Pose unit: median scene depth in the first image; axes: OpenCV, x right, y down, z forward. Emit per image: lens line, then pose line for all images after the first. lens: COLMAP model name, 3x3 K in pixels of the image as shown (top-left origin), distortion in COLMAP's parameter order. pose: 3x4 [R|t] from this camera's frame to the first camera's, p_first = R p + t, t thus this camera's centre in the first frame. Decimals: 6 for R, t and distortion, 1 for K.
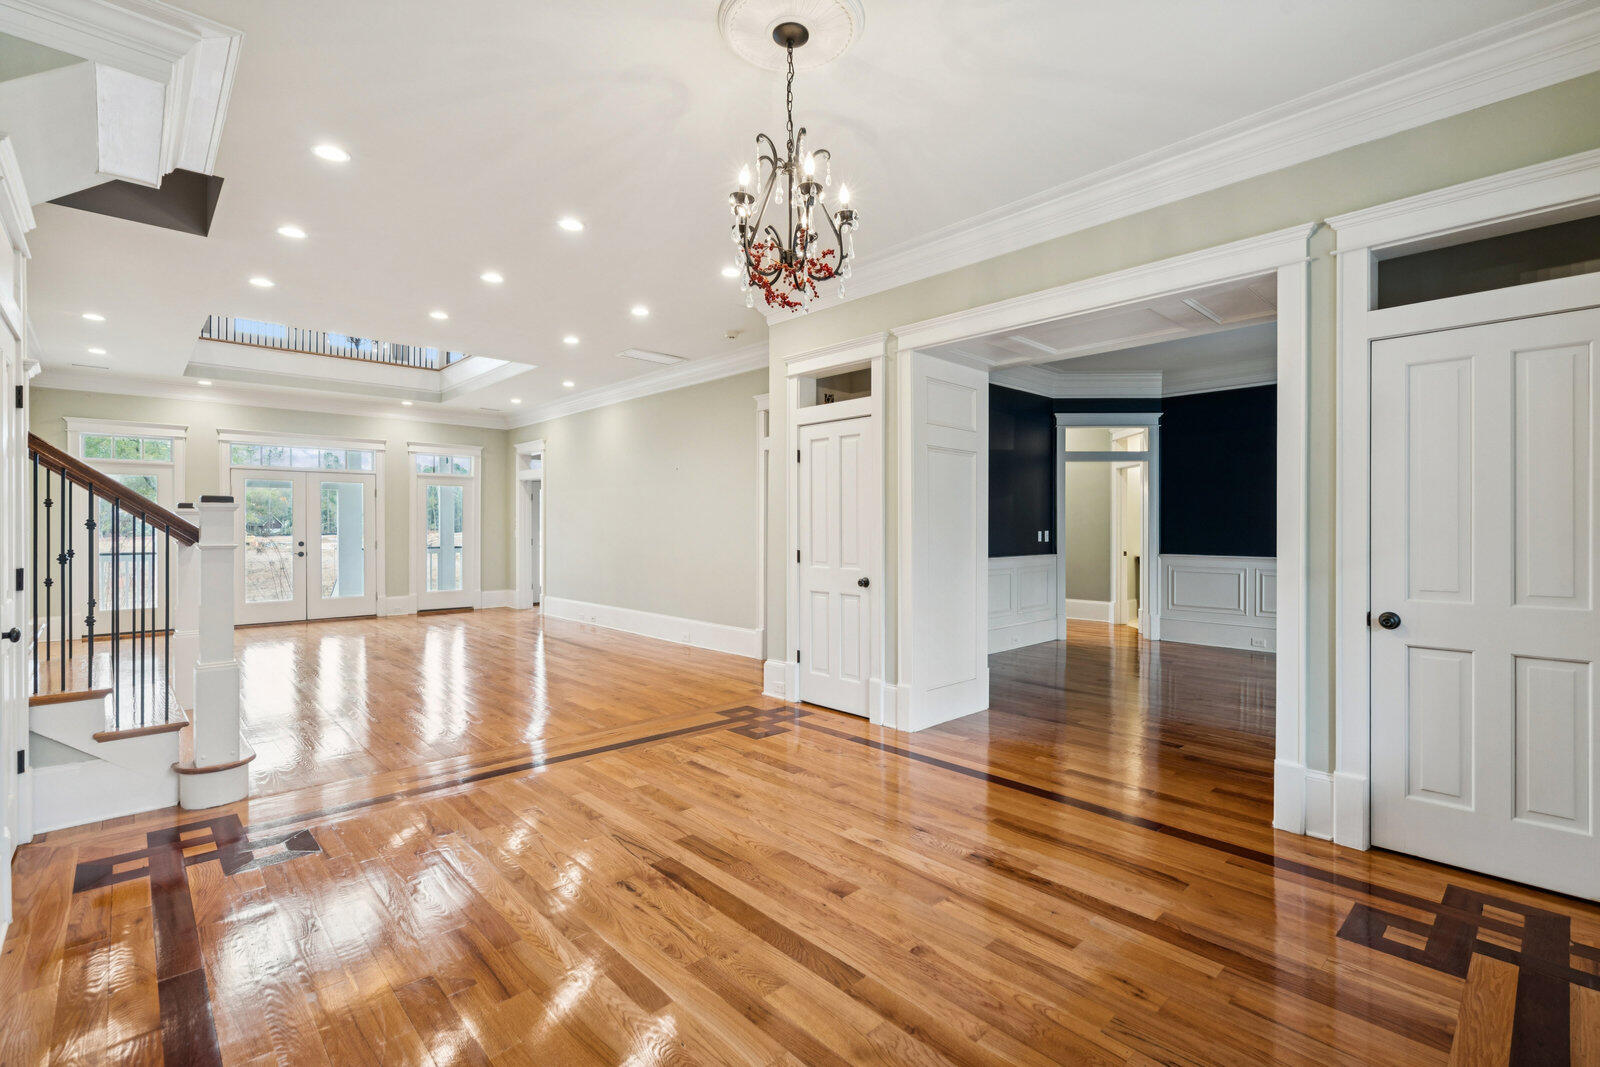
lens RADIAL K [[719.3, 0, 800.0], [0, 719.3, 533.5], [0, 0, 1]] dist [-0.001058, -0.000273]
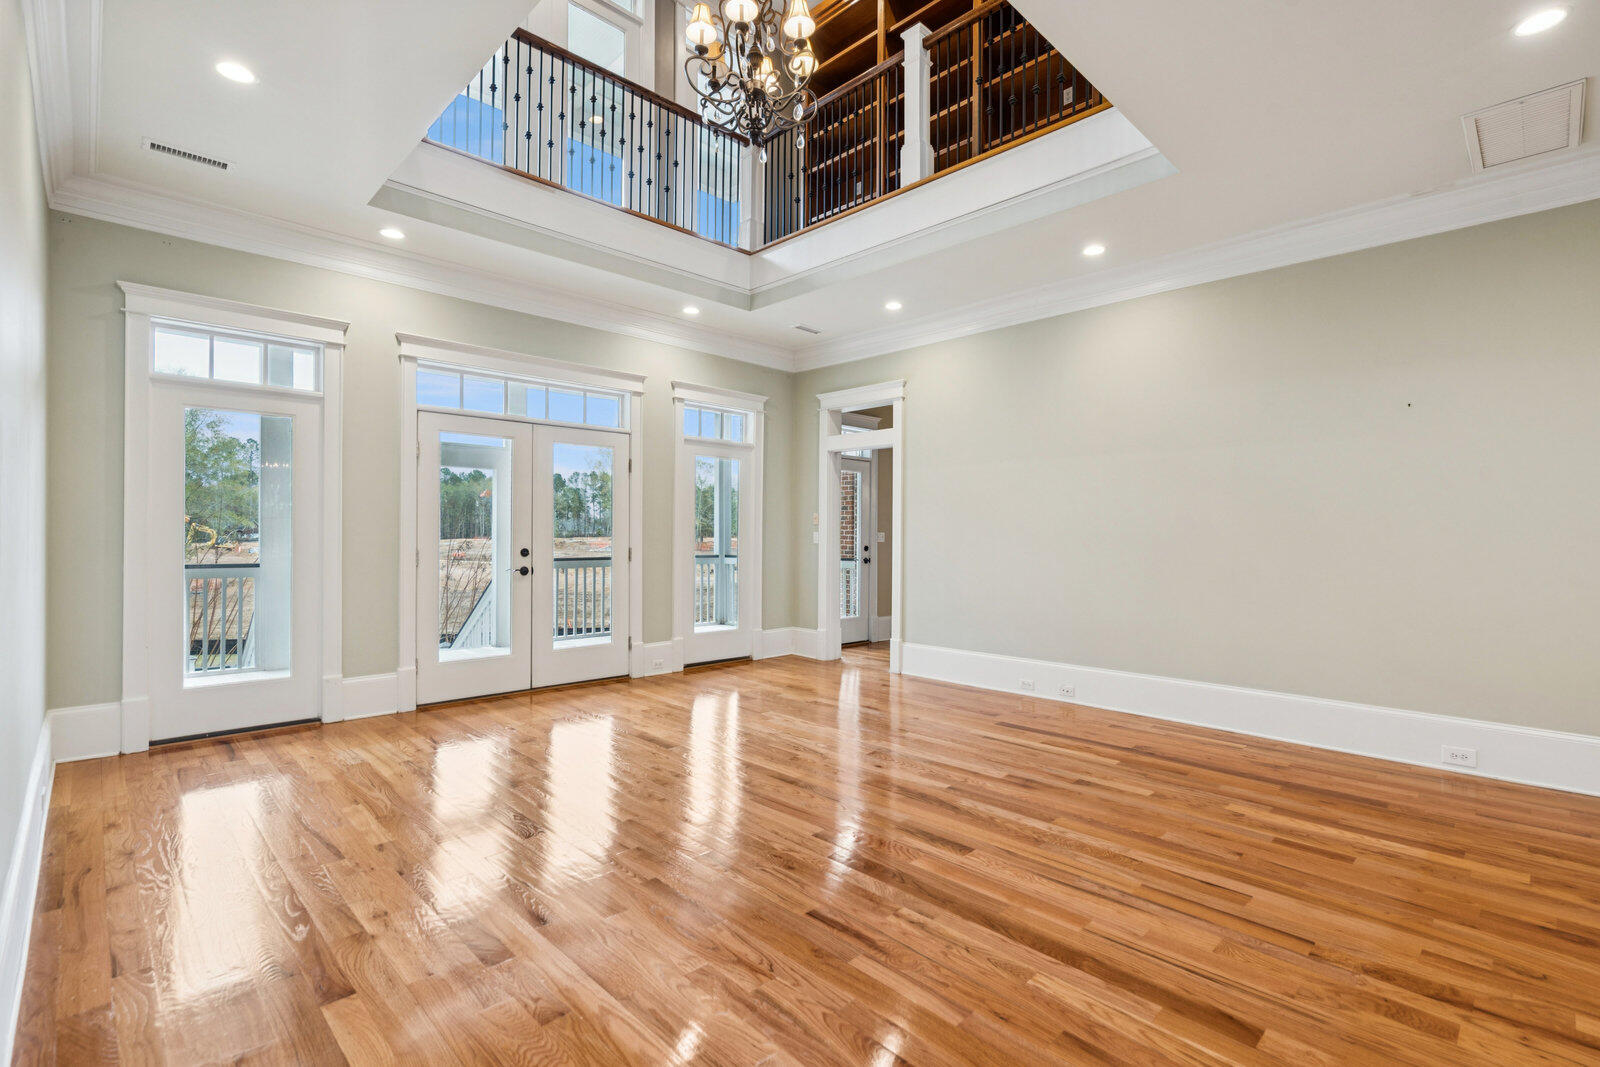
lens RADIAL K [[742.5, 0, 800.0], [0, 742.5, 533.5], [0, 0, 1]] dist [0.000860, 0.000218]
pose [[0.999544, 0.006675, 0.029438, -0.457487], [-0.006375, 0.999927, -0.010288, 0.003521], [-0.029505, 0.010096, 0.999514, 0.387975]]
